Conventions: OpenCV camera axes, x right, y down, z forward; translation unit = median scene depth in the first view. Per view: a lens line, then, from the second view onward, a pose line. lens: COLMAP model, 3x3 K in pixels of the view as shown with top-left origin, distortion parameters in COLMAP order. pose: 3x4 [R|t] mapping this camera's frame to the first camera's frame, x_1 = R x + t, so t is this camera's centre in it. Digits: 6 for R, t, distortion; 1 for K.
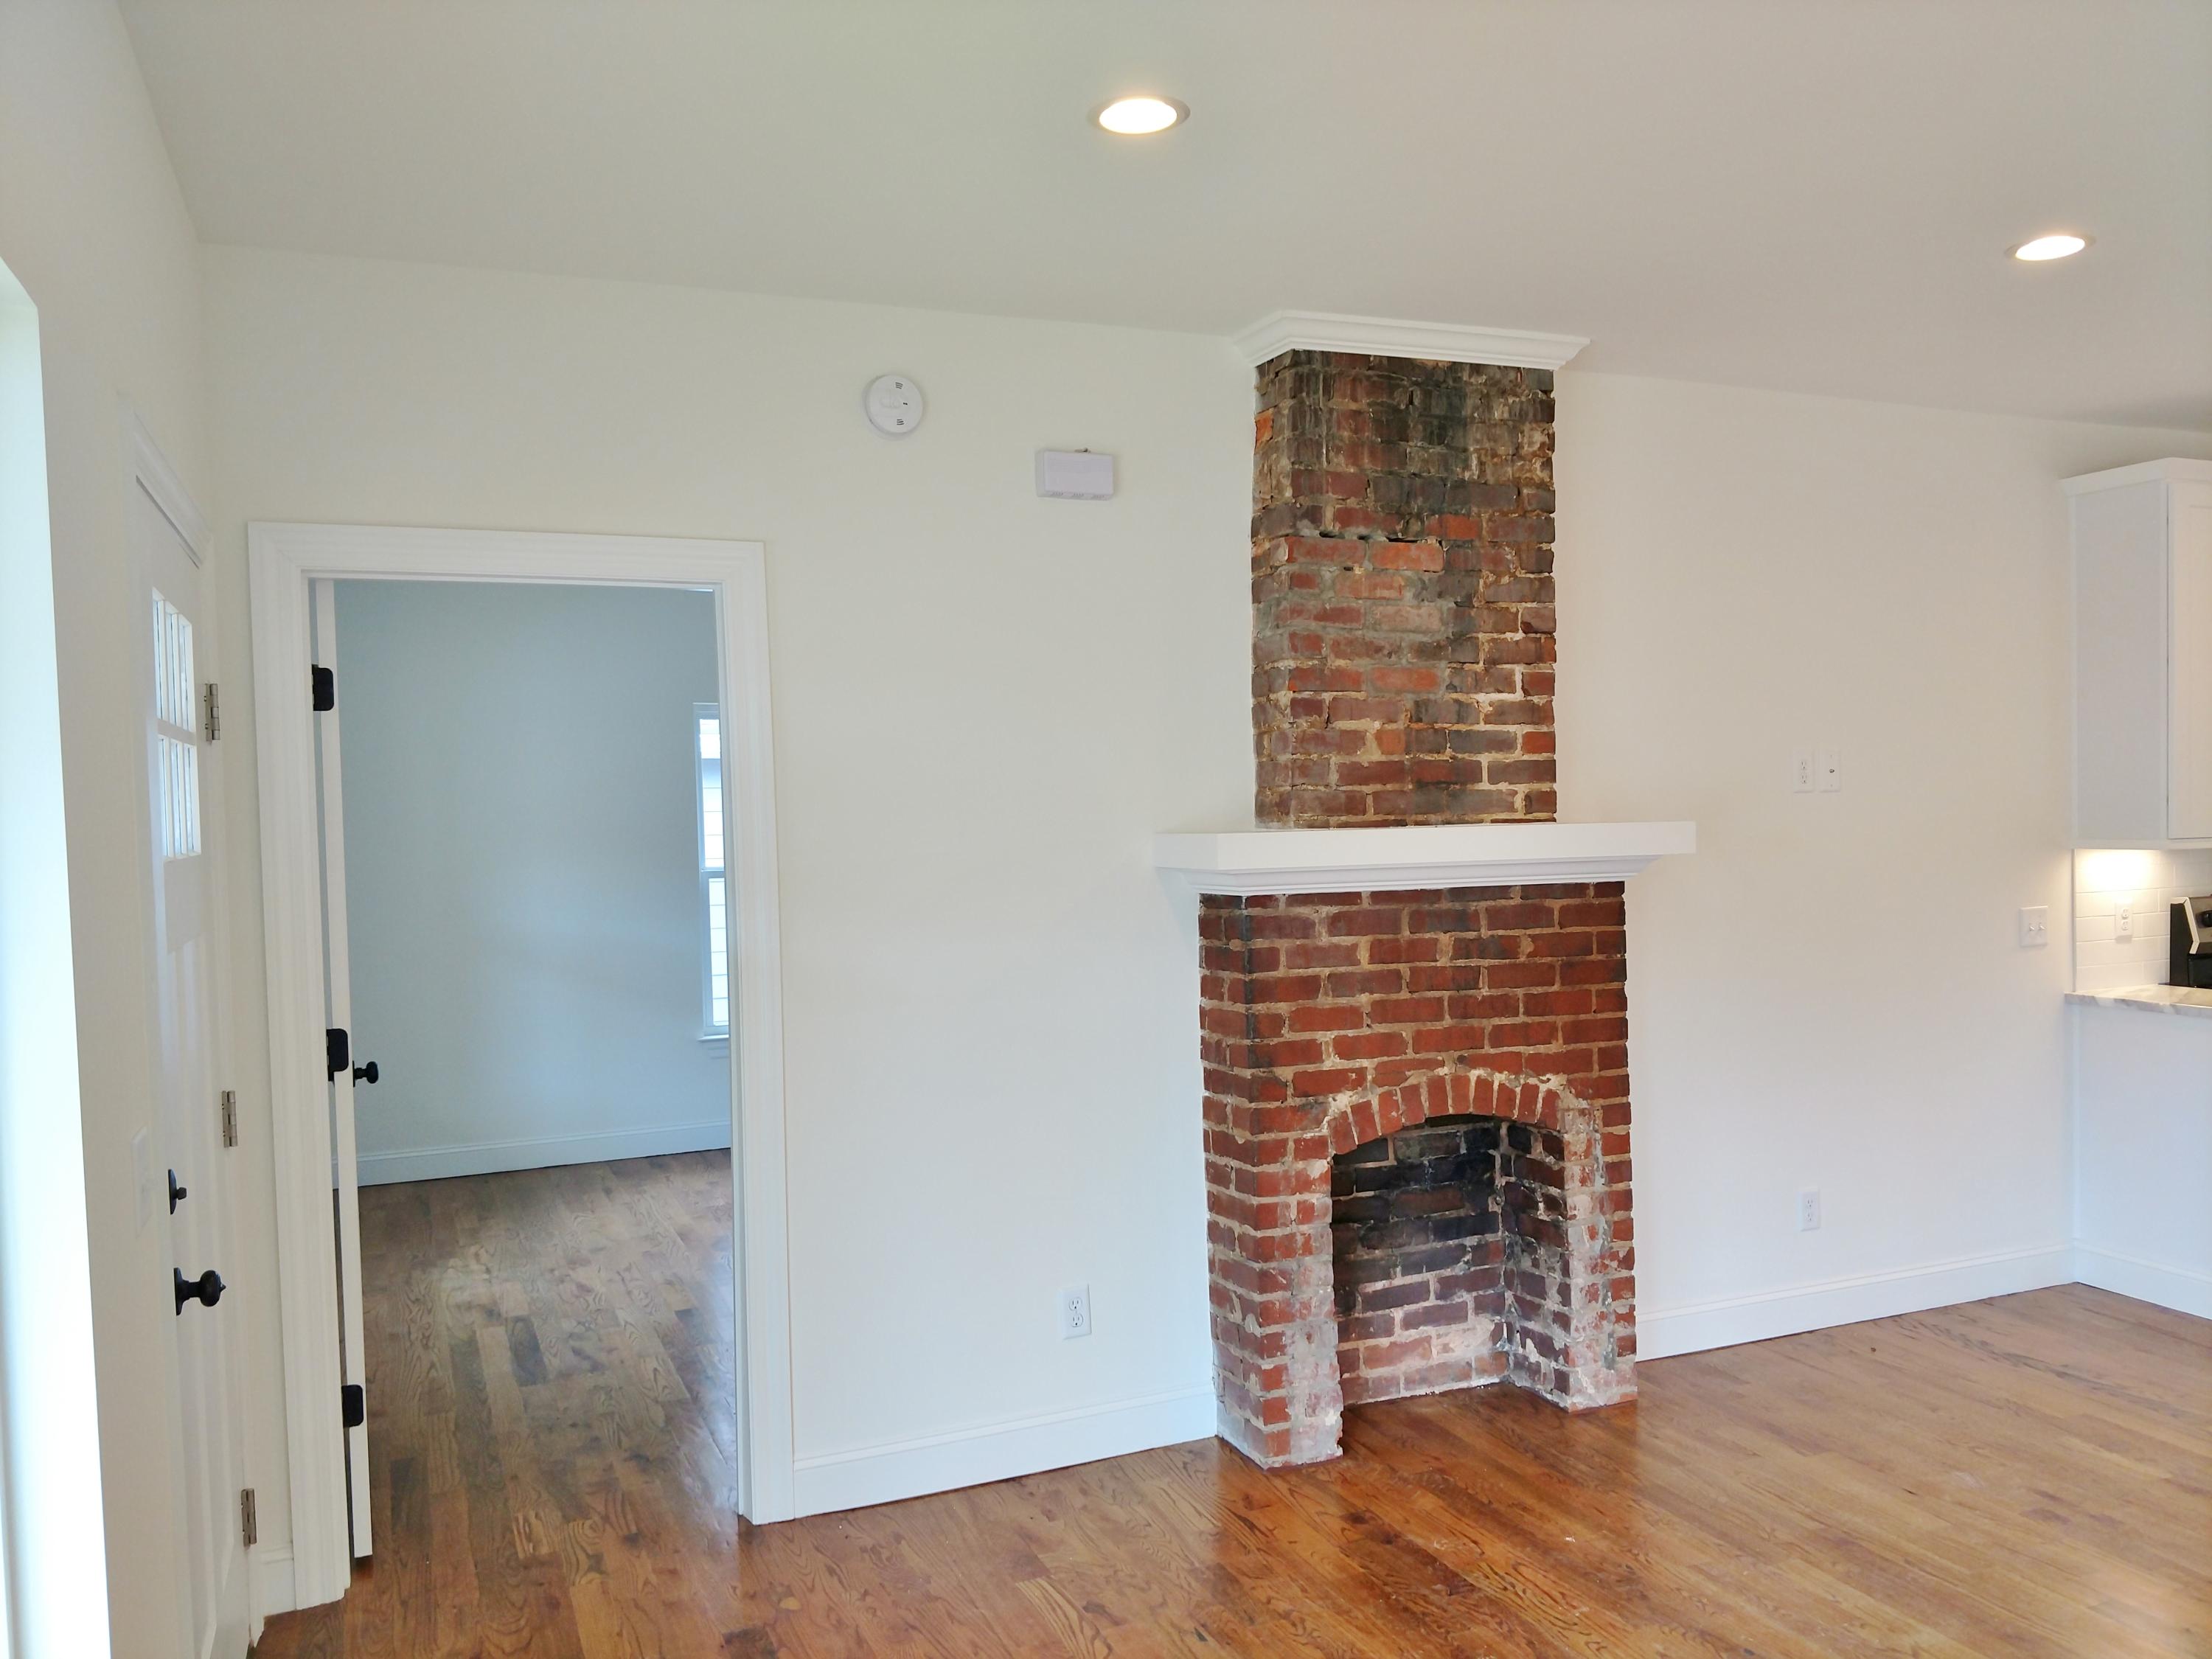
lens RADIAL K [[1700.2, 0, 1128.2], [0, 1700.2, 849.2], [0, 0, 1]] dist [0.135203, -0.148379]
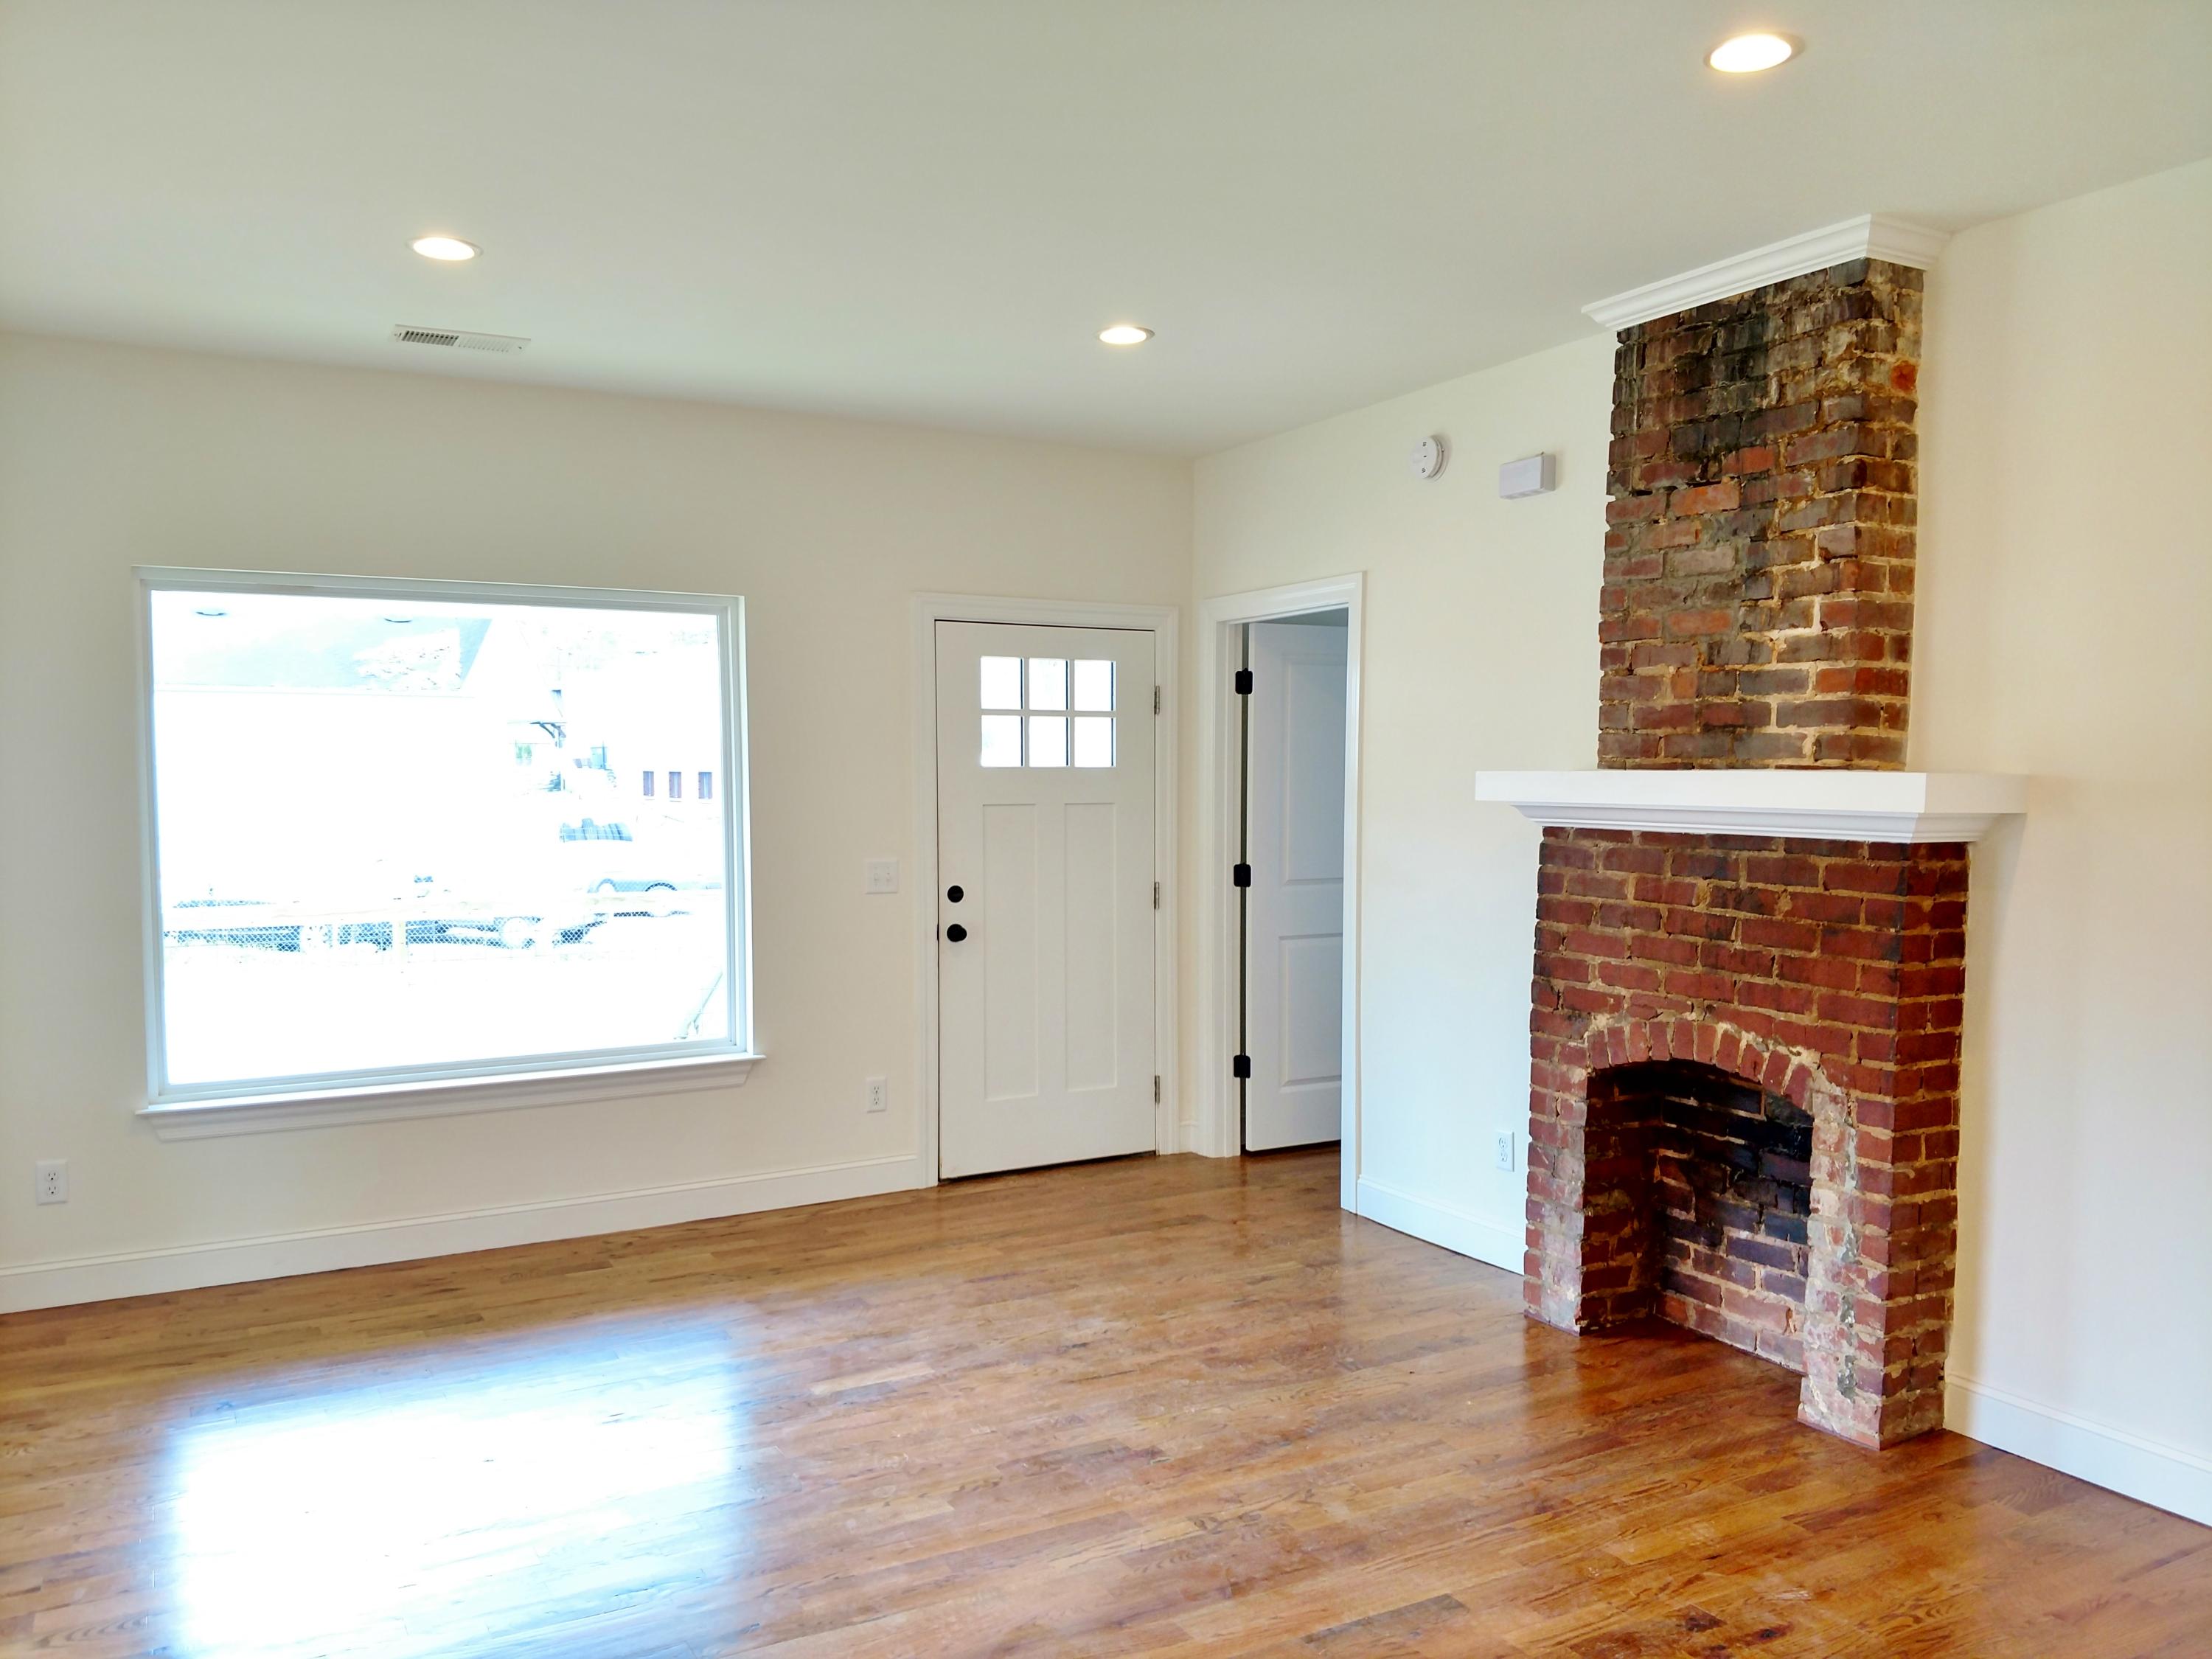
lens RADIAL K [[1653.0, 0, 1106.0], [0, 1653.0, 829.5], [0, 0, 1]] dist [-0.021566, 0.005967]
pose [[0.134924, 0.057085, -0.989210, 1.054646], [-0.032054, 0.998068, 0.053224, -0.018567], [0.990337, 0.024527, 0.136493, 0.516787]]
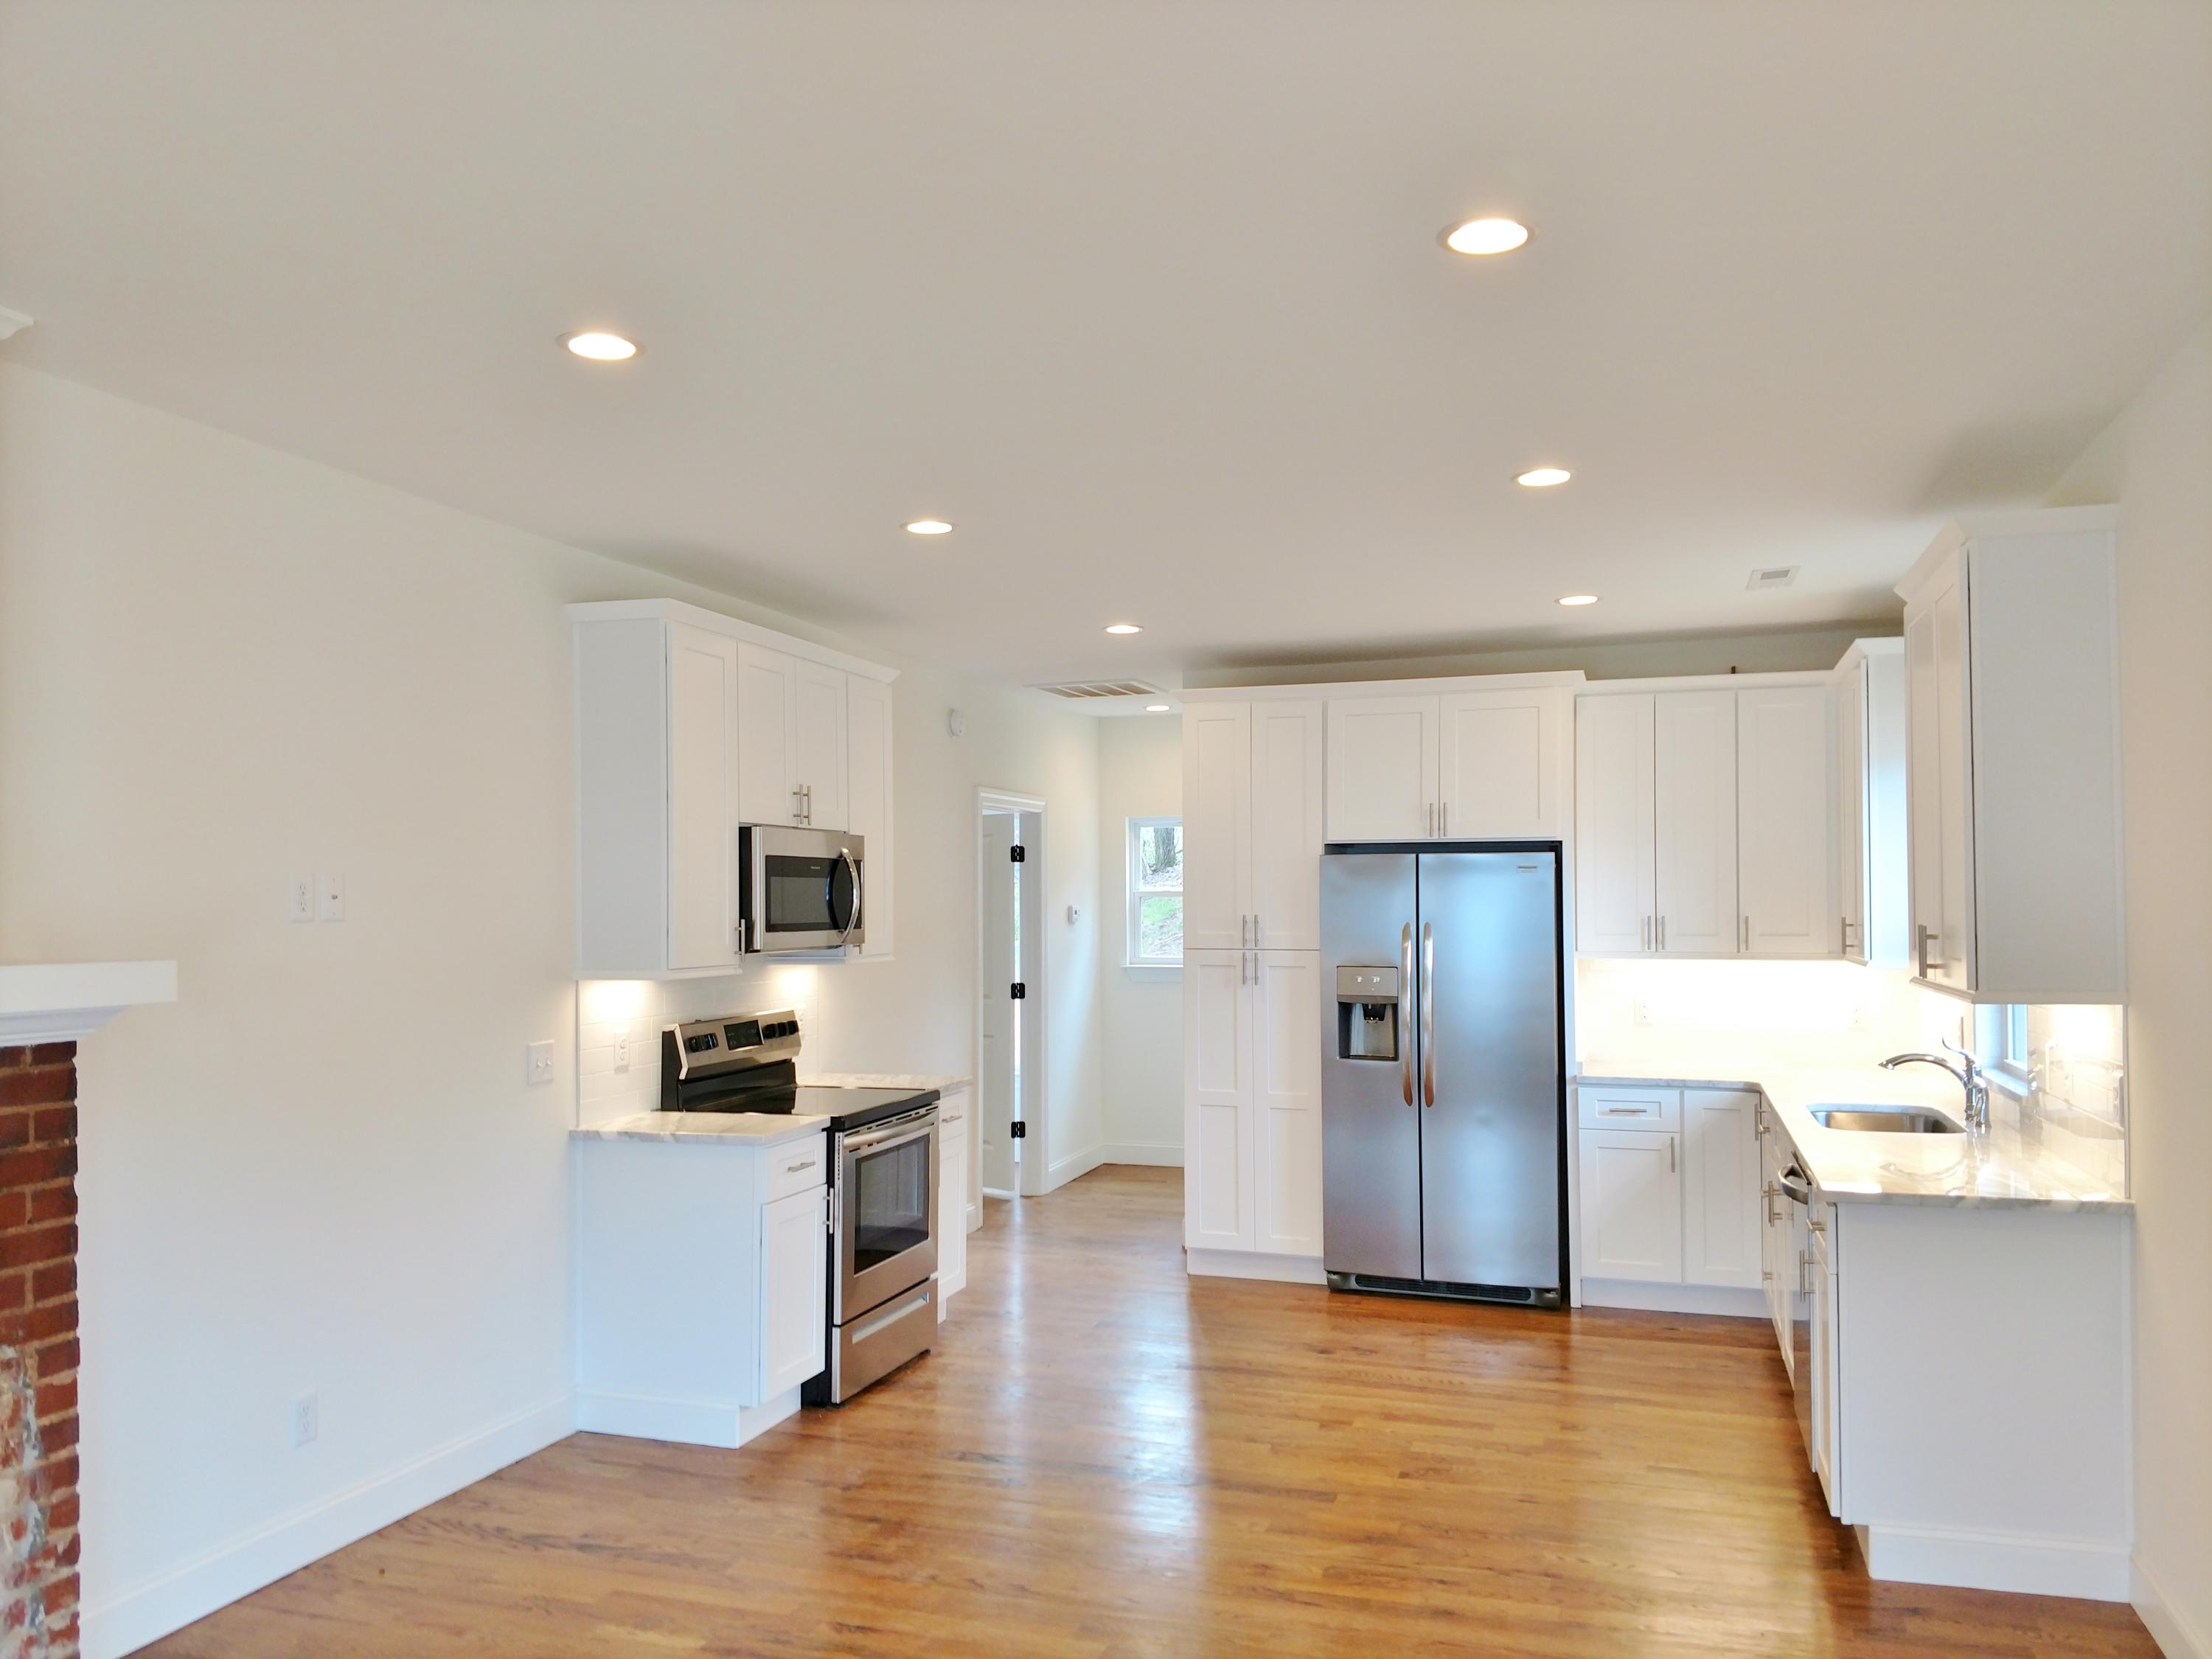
lens RADIAL K [[1653.0, 0, 1106.0], [0, 1653.0, 829.5], [0, 0, 1]] dist [-0.021566, 0.005967]
pose [[0.651300, 0.039010, 0.757817, 0.034692], [0.024128, 0.997108, -0.072065, -0.011264], [-0.758437, 0.065220, 0.648475, 0.188494]]
